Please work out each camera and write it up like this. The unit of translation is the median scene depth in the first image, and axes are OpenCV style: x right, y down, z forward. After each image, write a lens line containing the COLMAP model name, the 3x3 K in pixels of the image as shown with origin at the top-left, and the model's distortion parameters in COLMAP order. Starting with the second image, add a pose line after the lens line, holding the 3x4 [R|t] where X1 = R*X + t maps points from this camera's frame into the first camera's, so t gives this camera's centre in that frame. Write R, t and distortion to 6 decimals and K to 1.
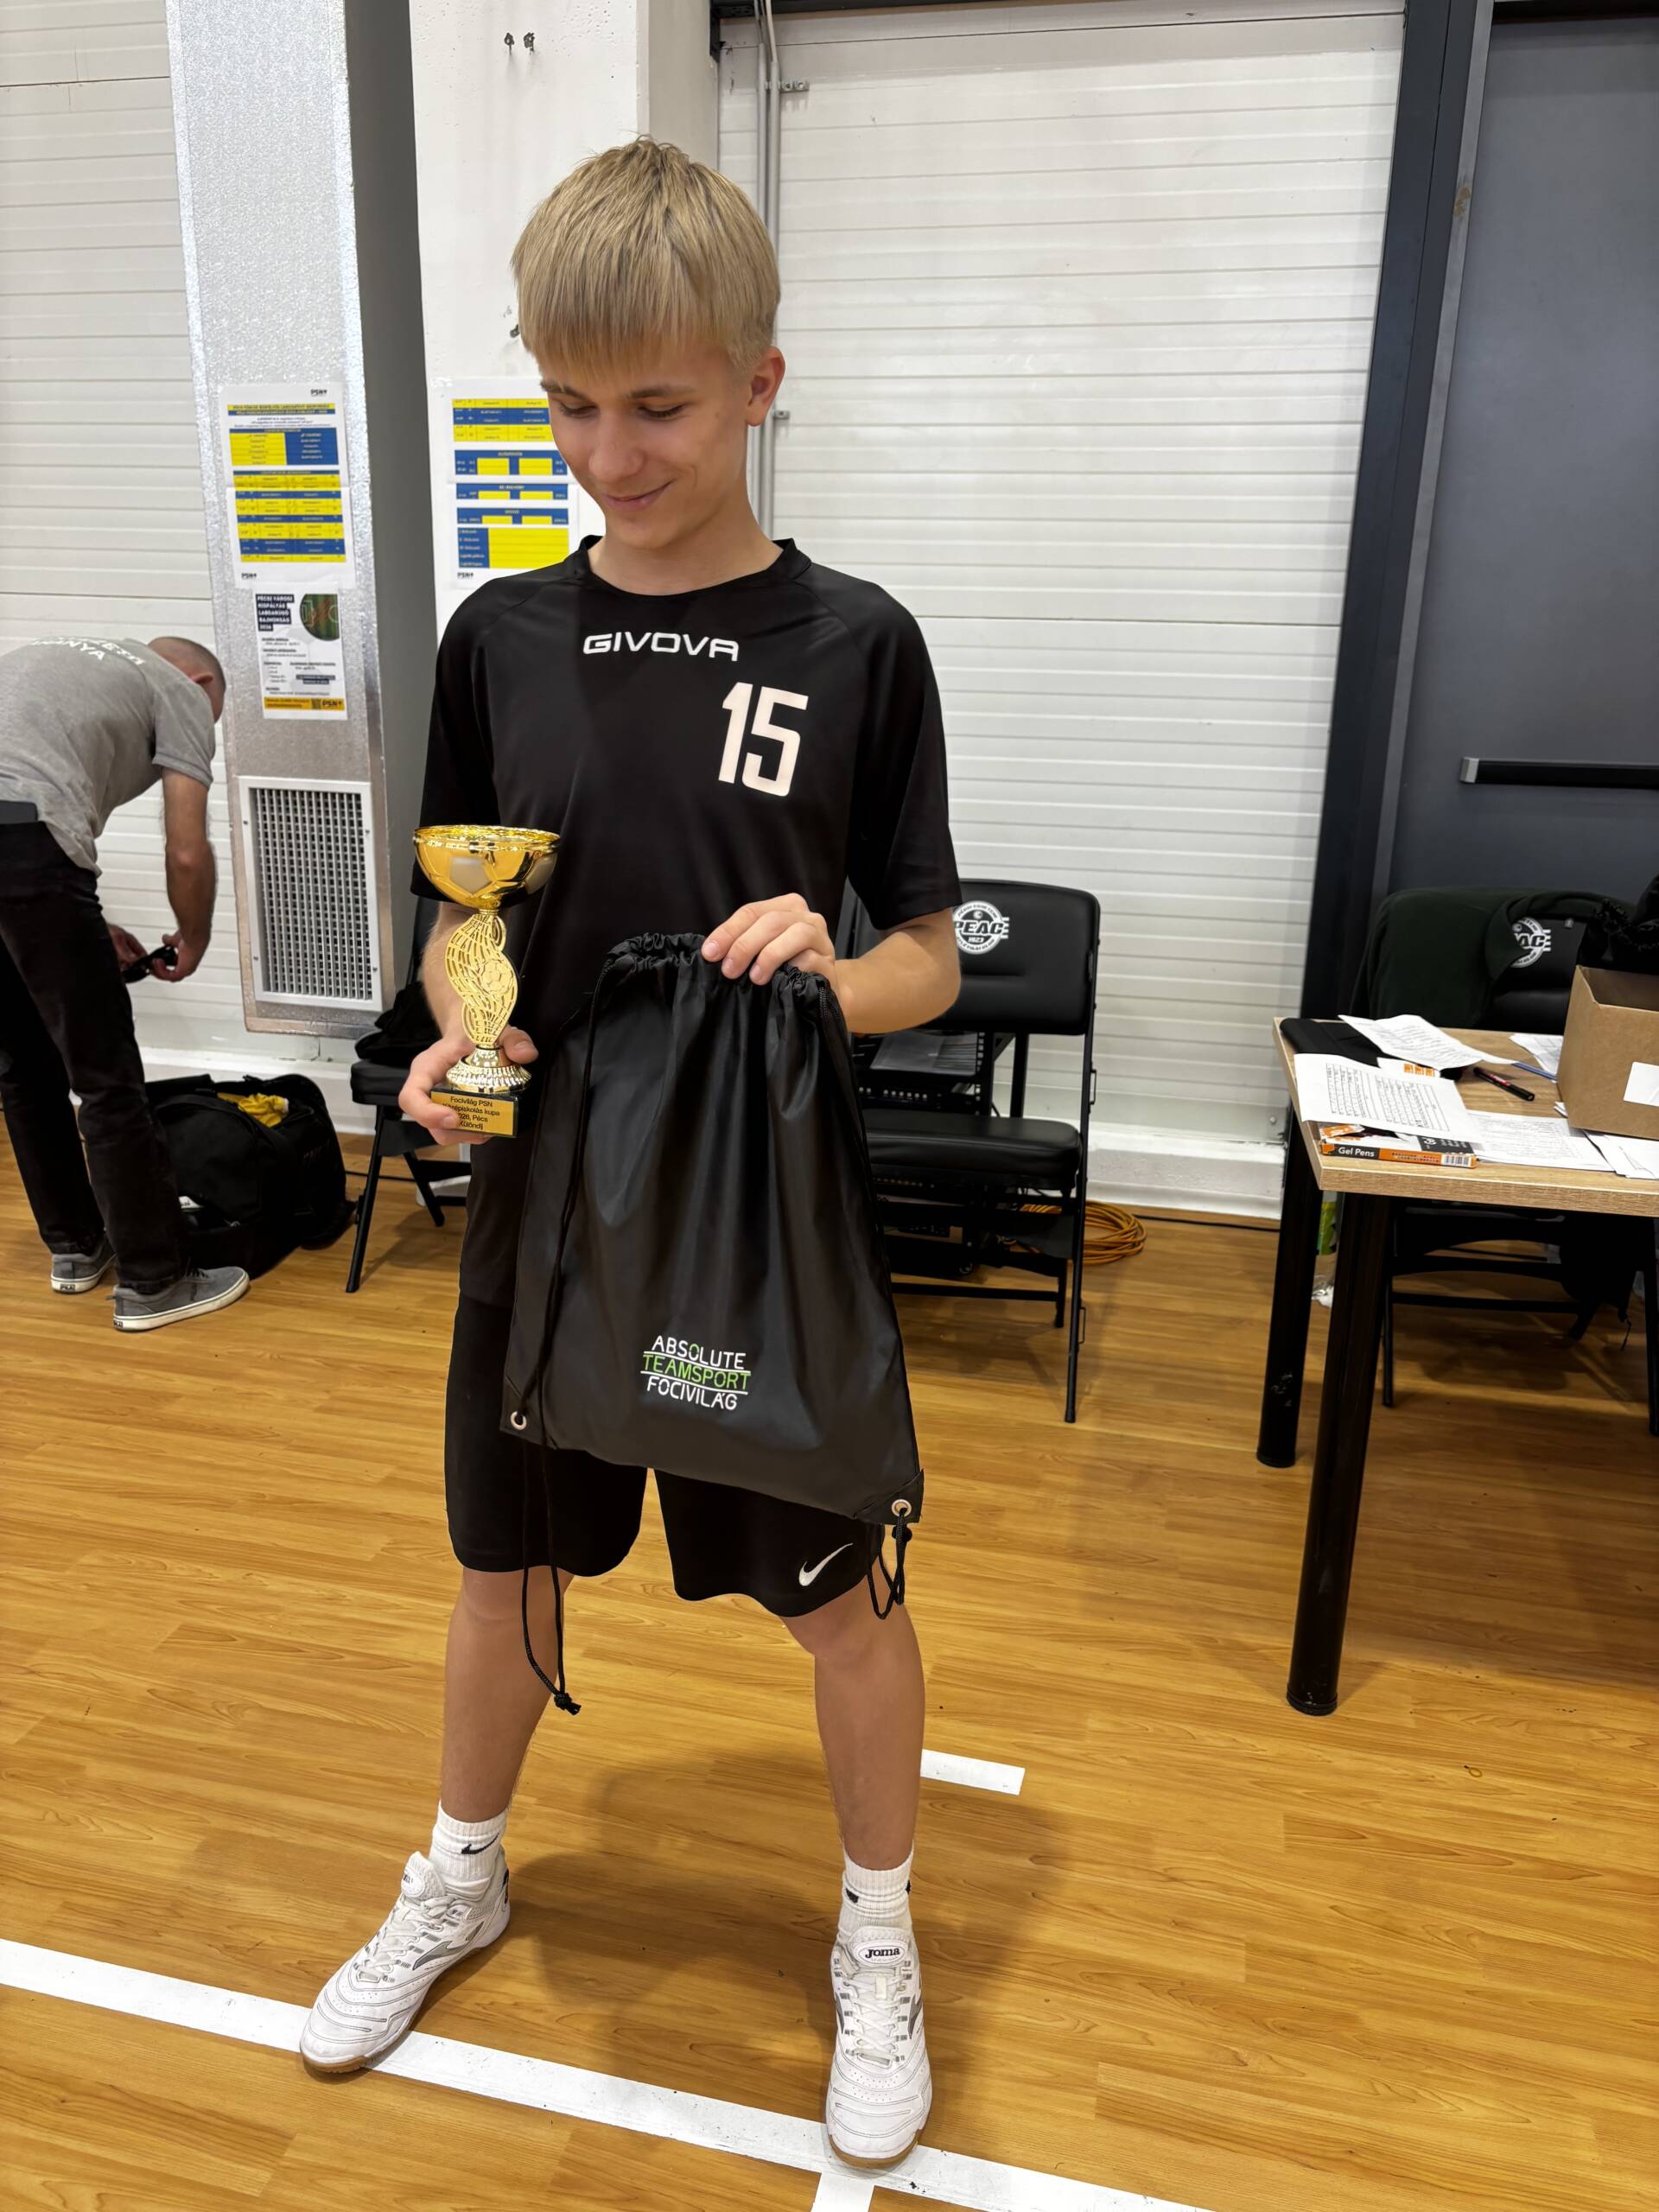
lens RADIAL K [[1723.4, 0, 817.4], [0, 1723.4, 1112.2], [0, 0, 1]] dist [0.047954, -0.054353]
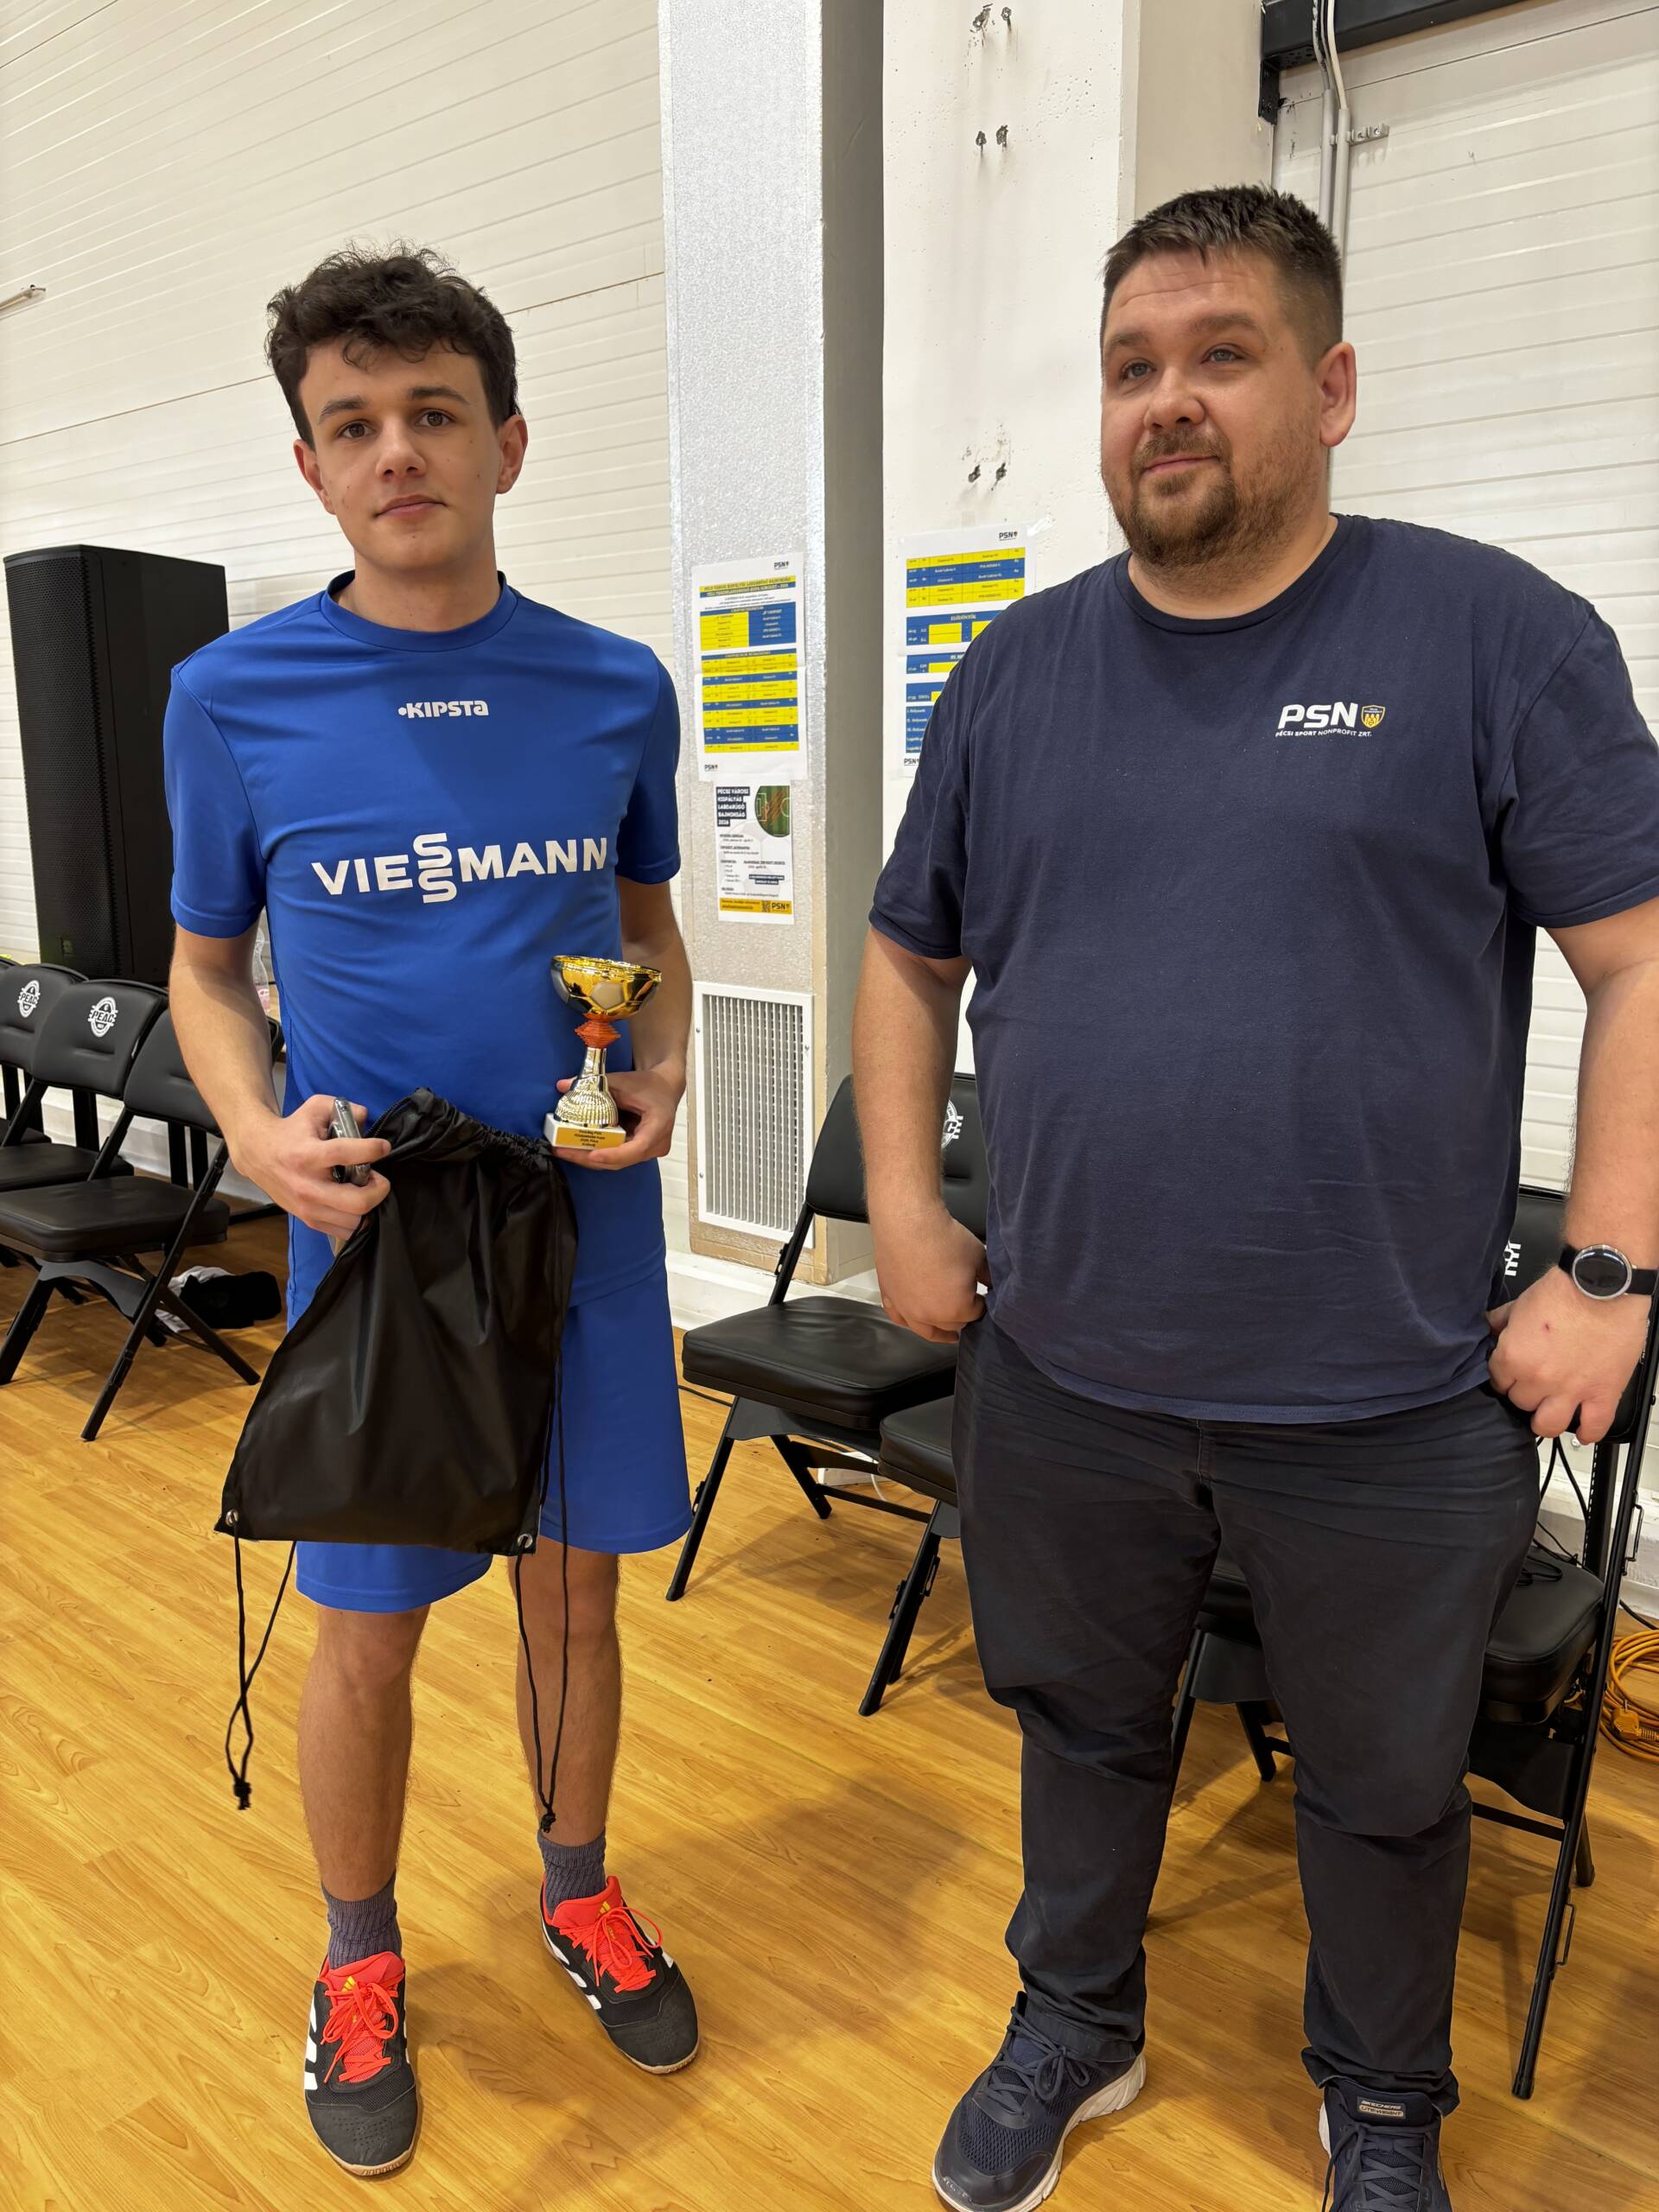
lens RADIAL K [[1723.4, 0, 830.8], [0, 1723.4, 1089.2], [0, 0, 1]] dist [0.047954, -0.054353]
pose [[0.881260, 0.064546, -0.468205, 0.165318], [-0.114184, 0.990362, -0.078390, -0.080035], [0.458632, 0.122543, 0.880136, 0.259234]]
